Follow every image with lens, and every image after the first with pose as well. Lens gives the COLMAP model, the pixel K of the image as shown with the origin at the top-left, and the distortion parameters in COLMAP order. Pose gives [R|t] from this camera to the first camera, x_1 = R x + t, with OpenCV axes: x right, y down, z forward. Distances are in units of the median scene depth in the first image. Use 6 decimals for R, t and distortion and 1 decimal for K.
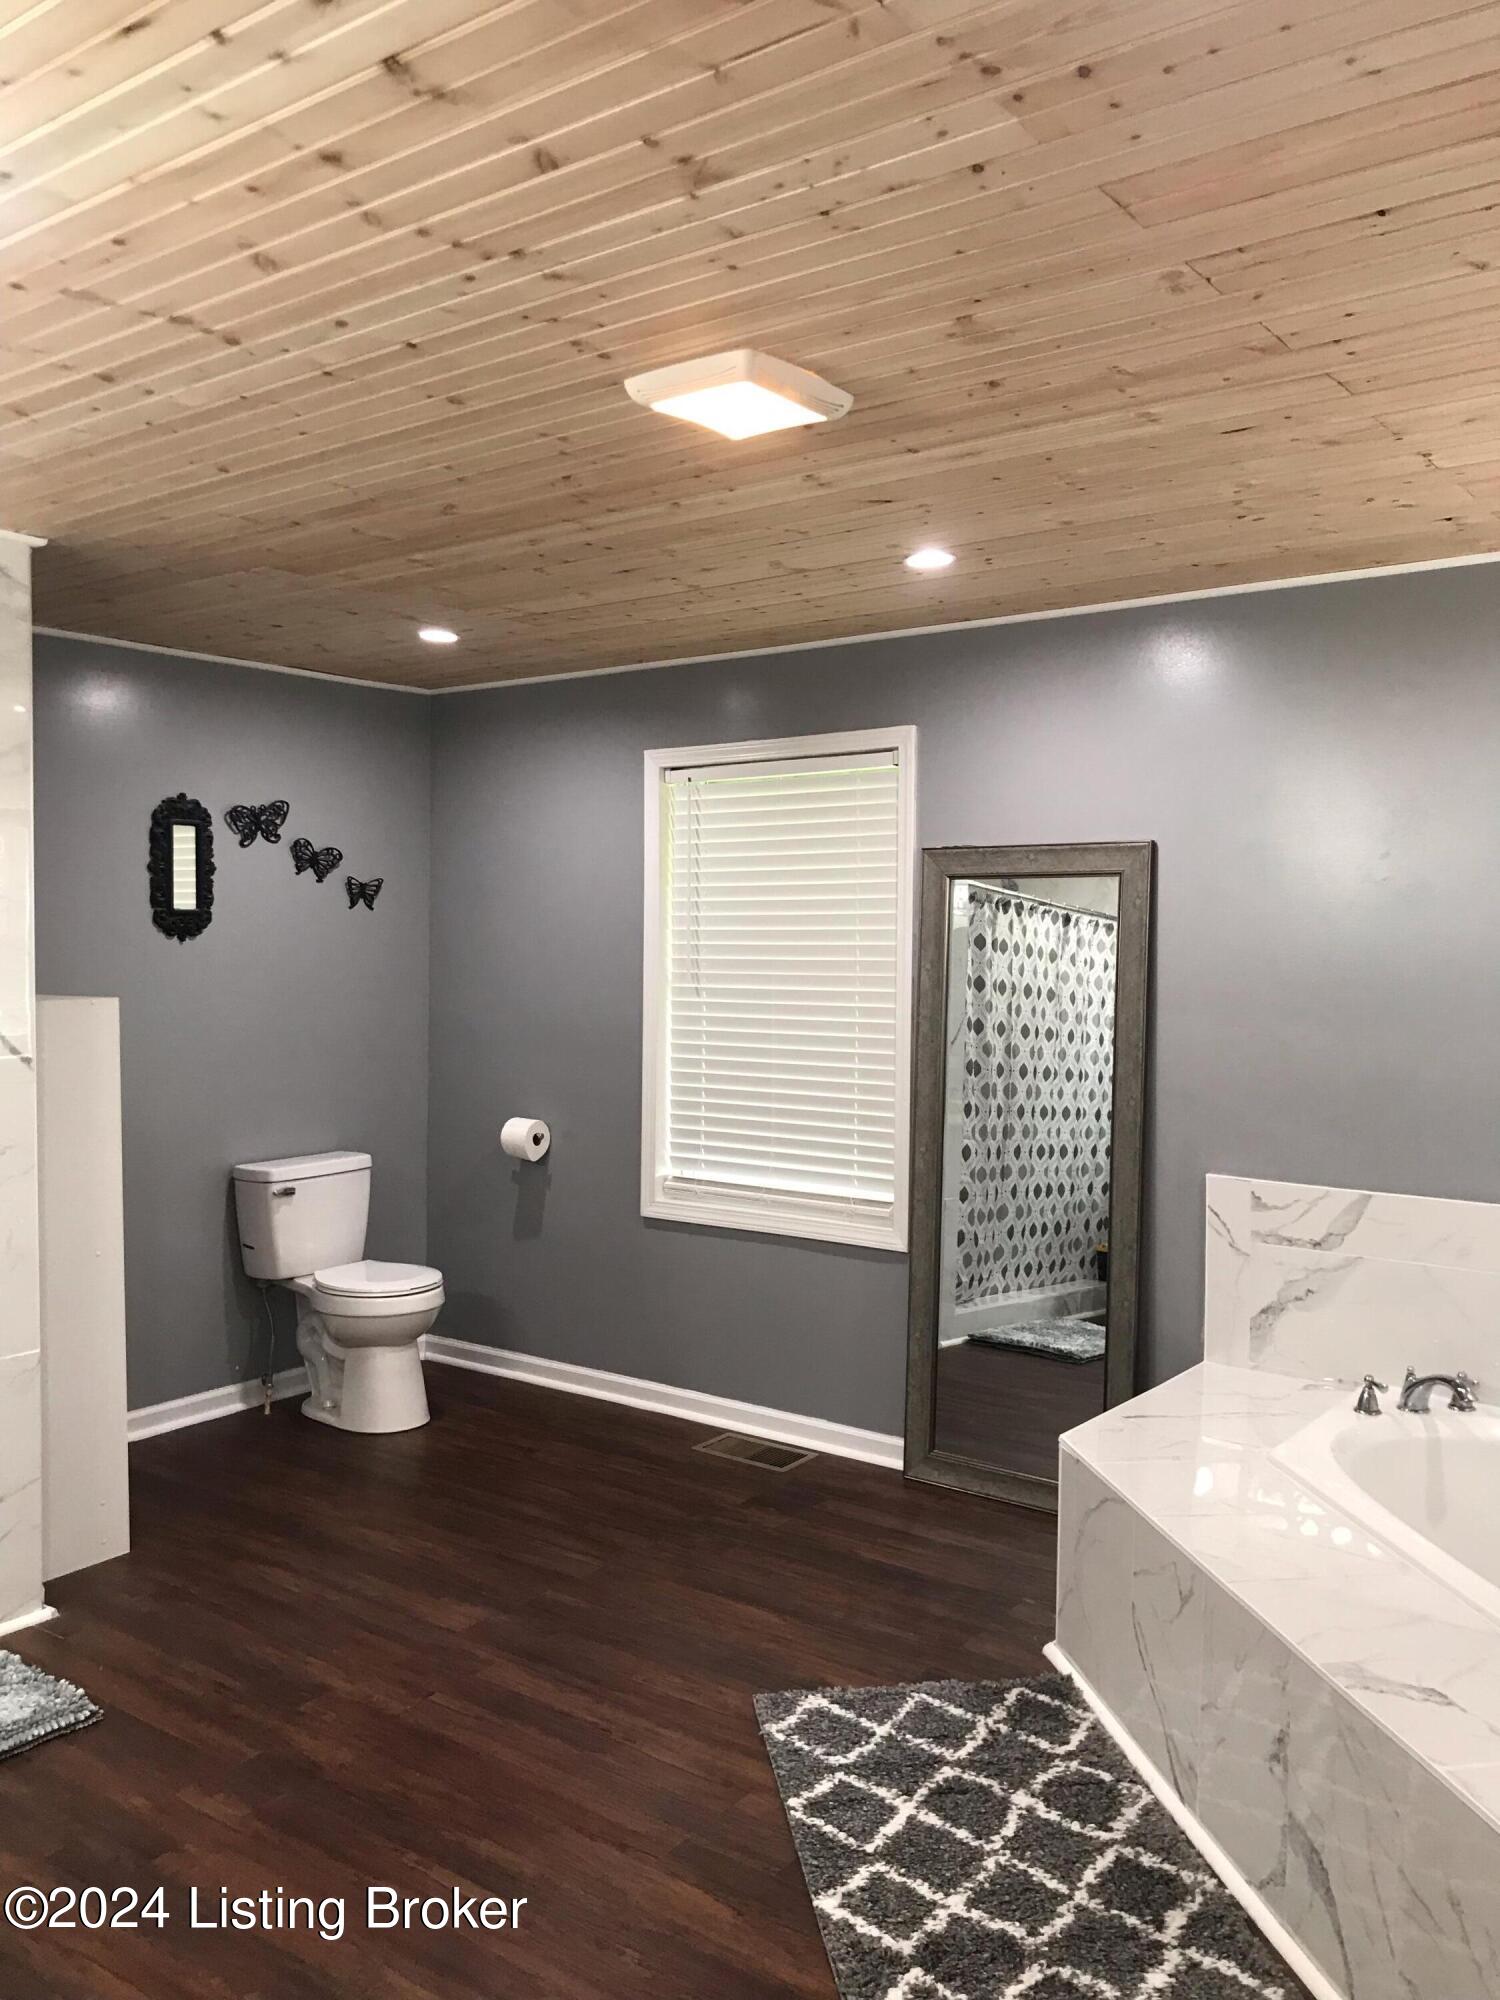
lens RADIAL K [[1608.7, 0, 750.0], [0, 1608.7, 1000.0], [0, 0, 1]] dist [-0.002135, 0.001668]
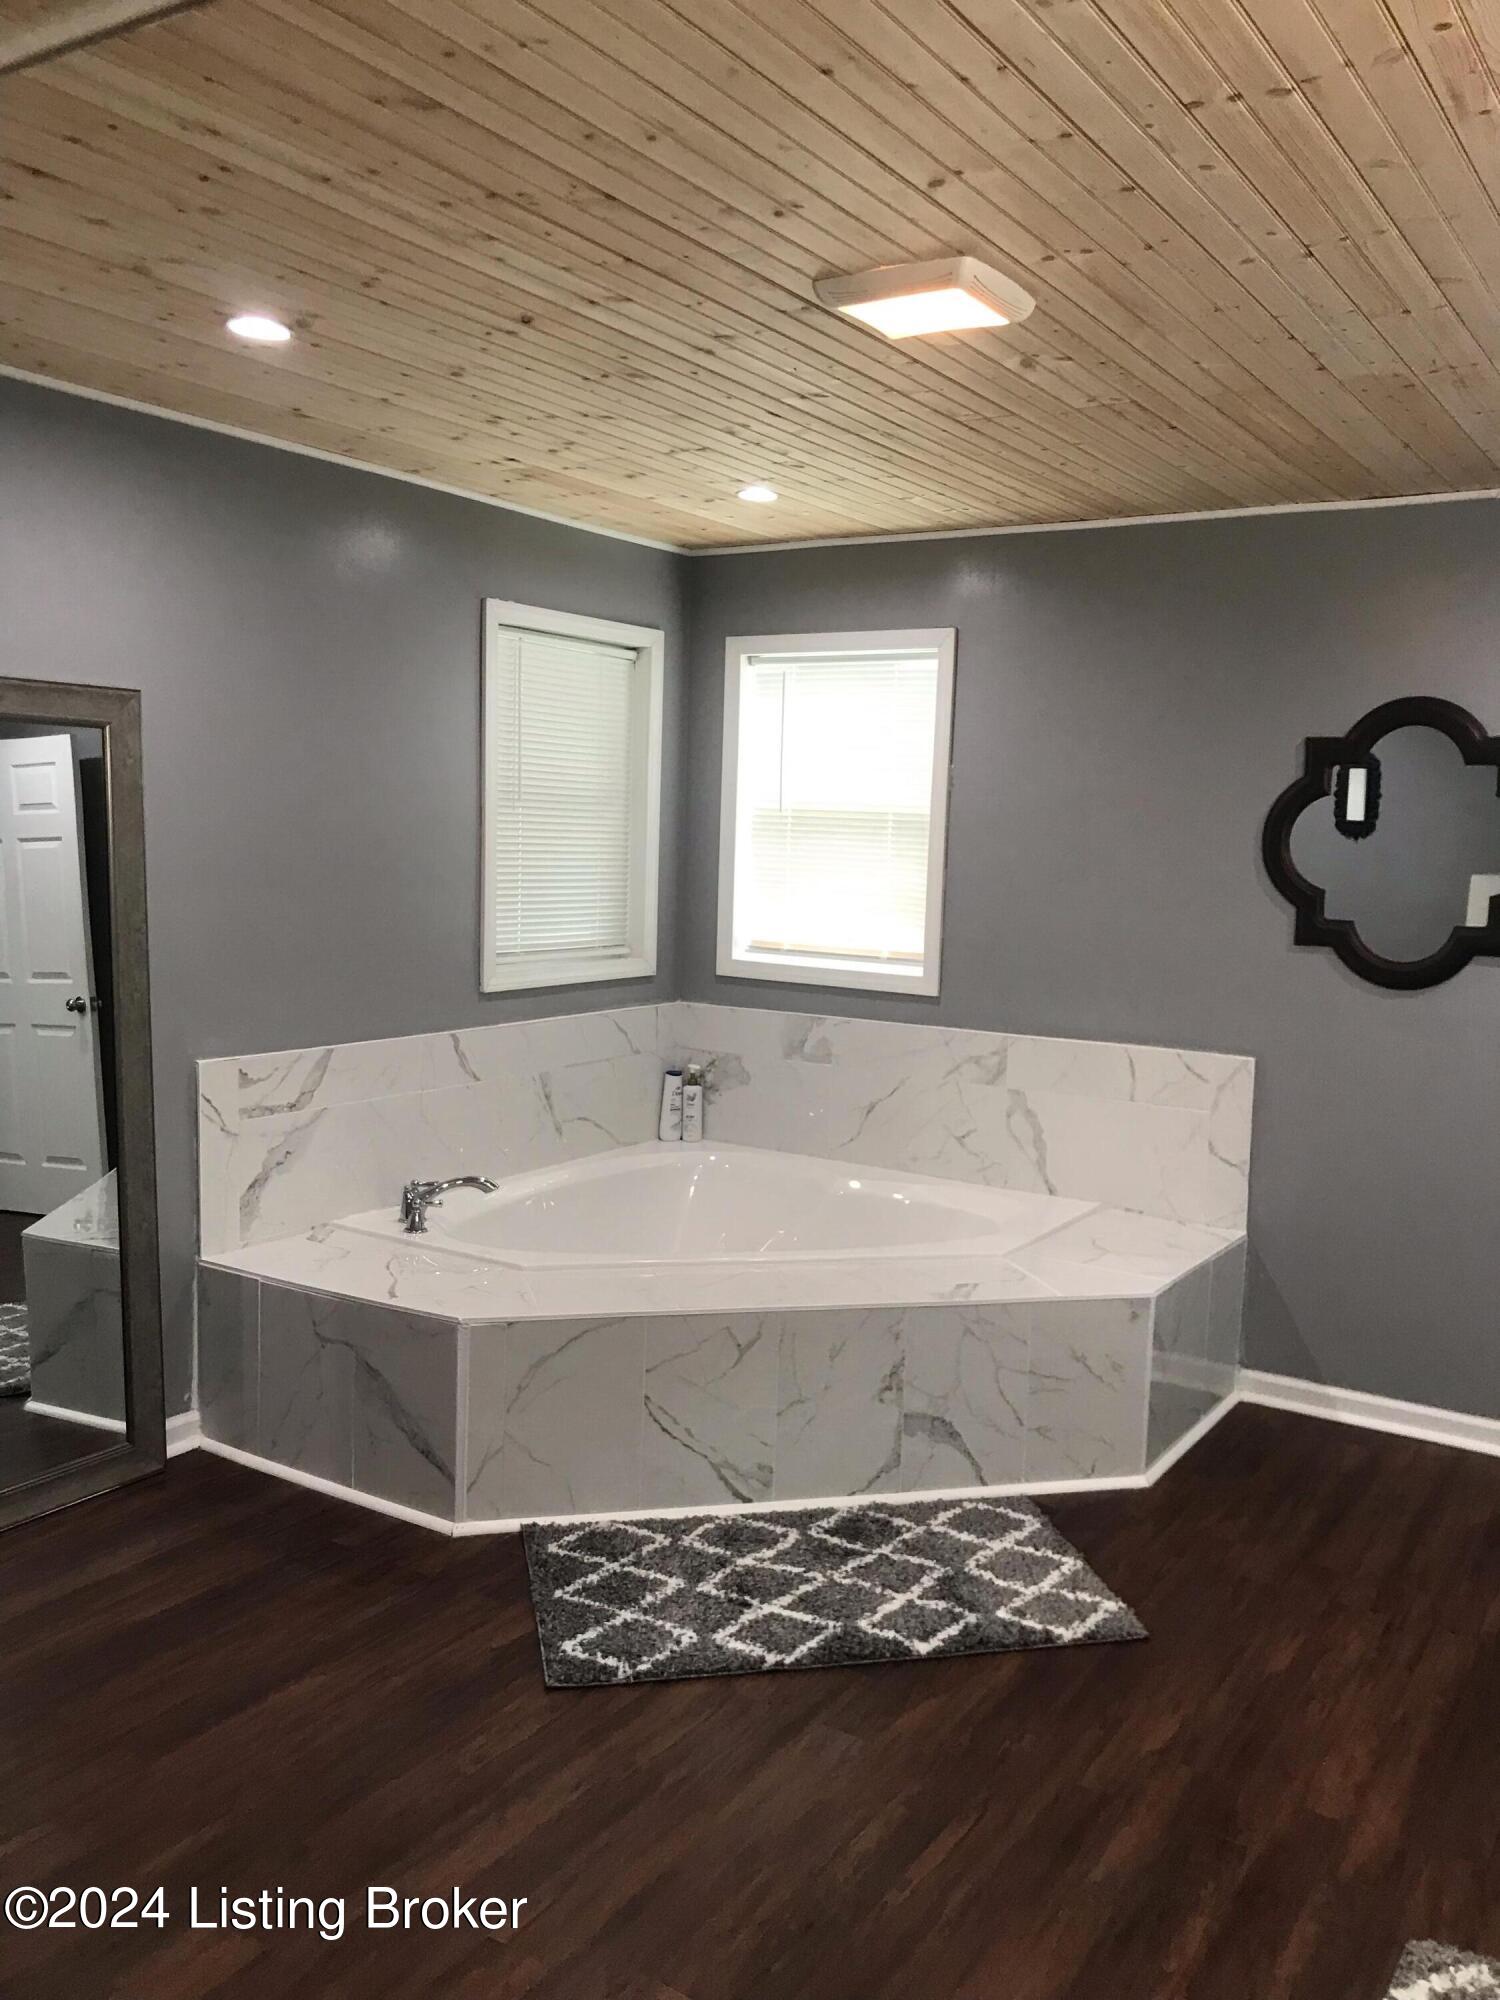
lens RADIAL K [[1669.2, 0, 750.0], [0, 1669.2, 1000.0], [0, 0, 1]] dist [-0.006475, -0.000988]
pose [[-0.081902, -0.114541, 0.990037, -0.849755], [0.005205, 0.993311, 0.115350, -0.043950], [-0.996627, 0.014600, -0.080758, 0.935076]]
